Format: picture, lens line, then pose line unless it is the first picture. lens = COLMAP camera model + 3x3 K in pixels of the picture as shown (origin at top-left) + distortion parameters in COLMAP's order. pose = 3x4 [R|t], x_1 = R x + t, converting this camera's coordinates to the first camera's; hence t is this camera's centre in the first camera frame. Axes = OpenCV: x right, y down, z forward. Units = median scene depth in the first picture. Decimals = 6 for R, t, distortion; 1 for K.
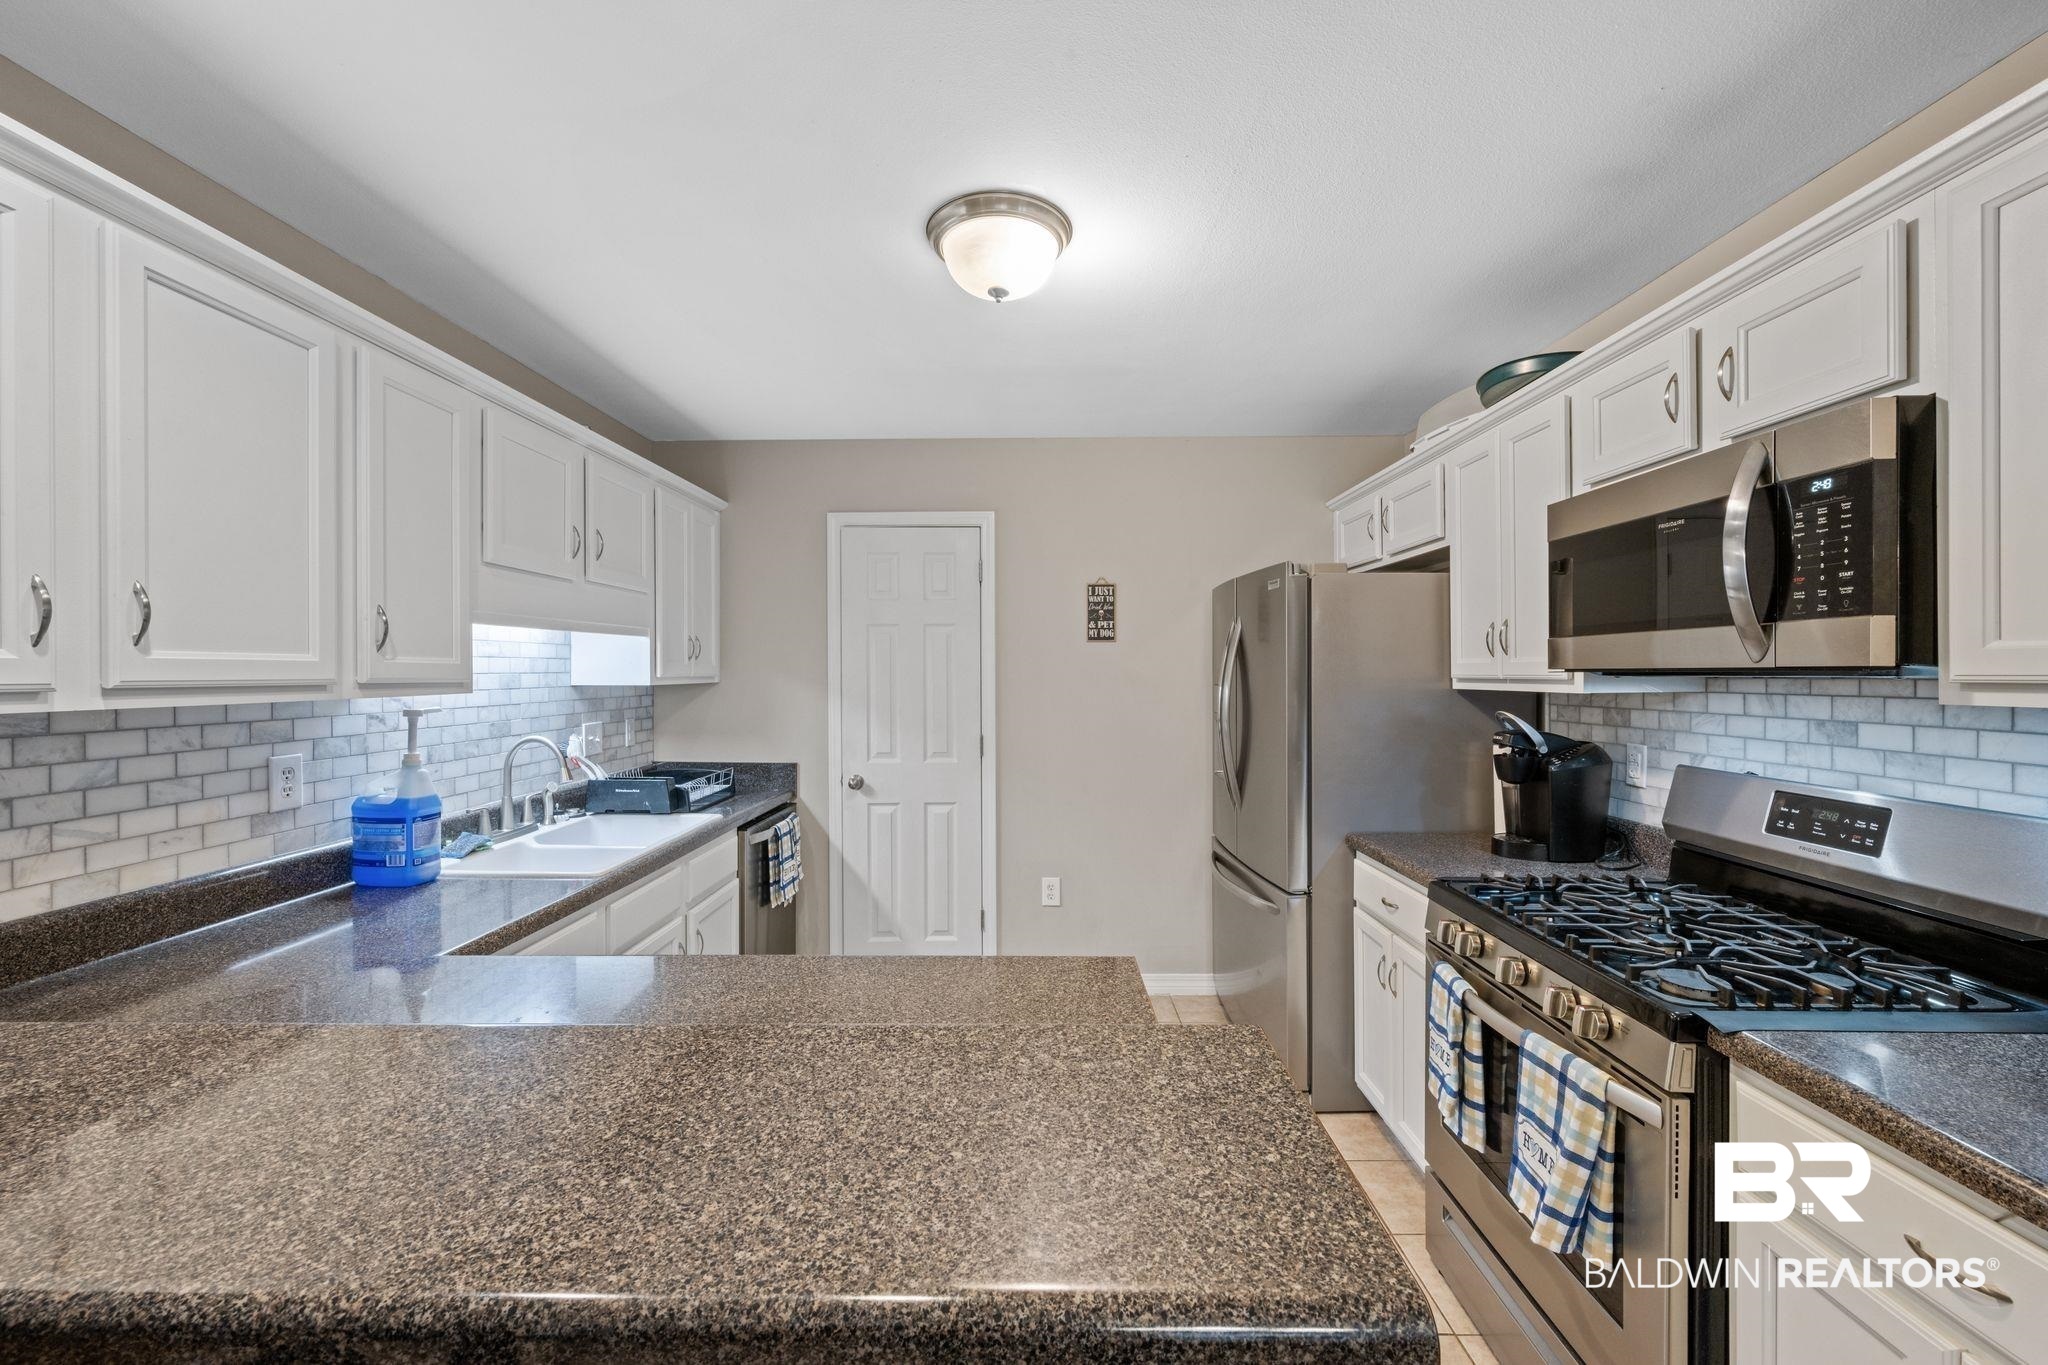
lens RADIAL K [[805.3, 0, 1027.4], [0, 805.3, 672.0], [0, 0, 1]] dist [-0.000497, -0.000654]
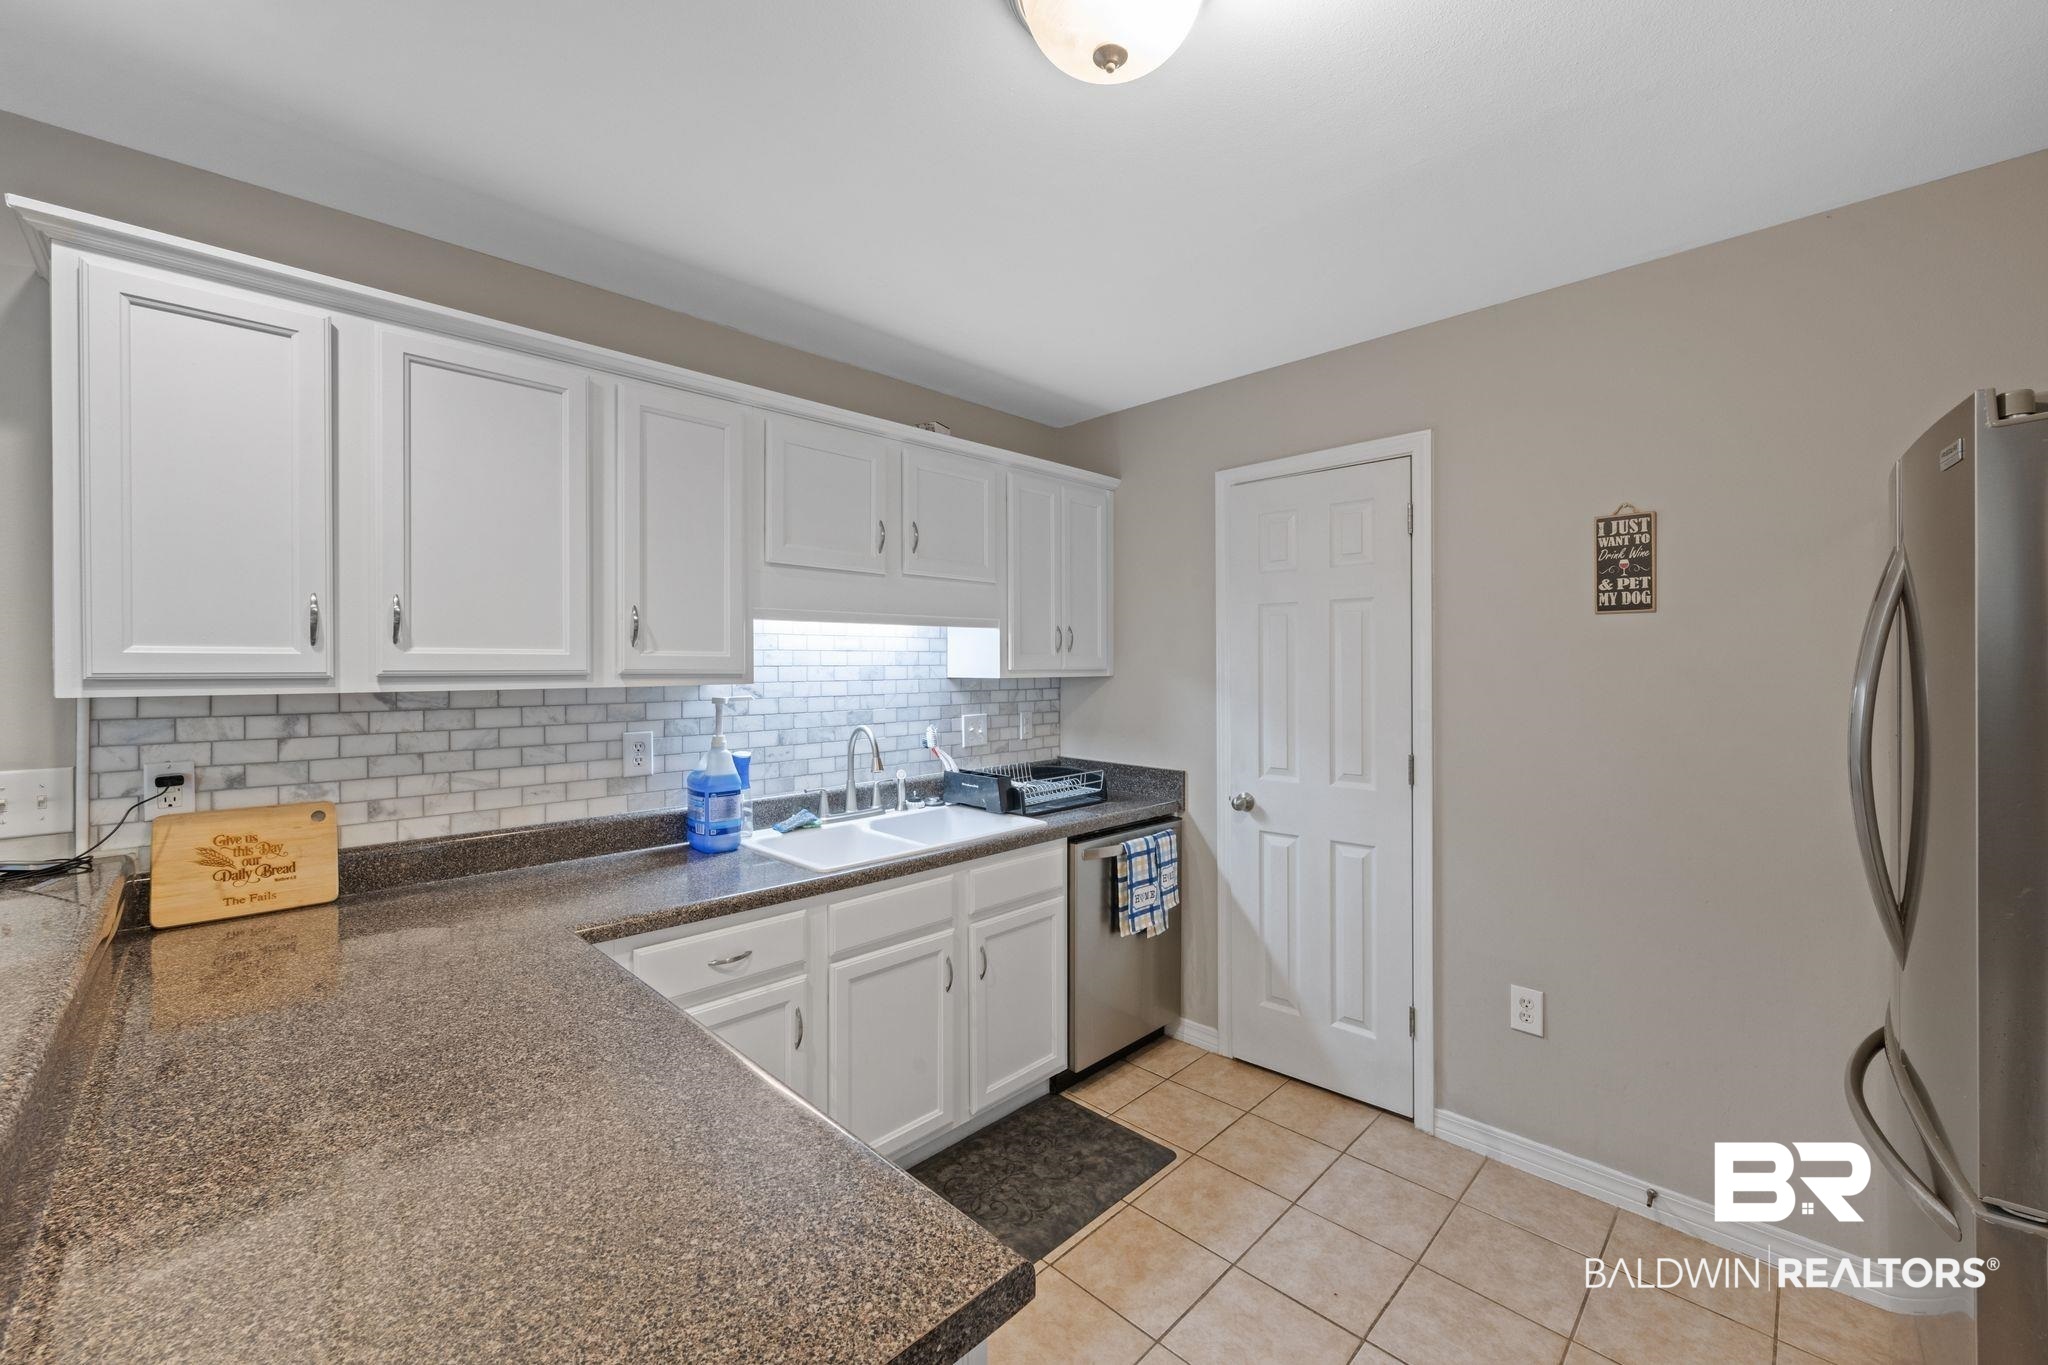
lens RADIAL K [[805.3, 0, 1022.5], [0, 805.3, 666.0], [0, 0, 1]] dist [-0.000497, -0.000654]
pose [[0.717828, -0.000286, -0.696221, 0.279404], [0.000454, 1.000000, 0.000057, 0.001938], [0.696220, -0.000357, 0.717828, 0.402663]]
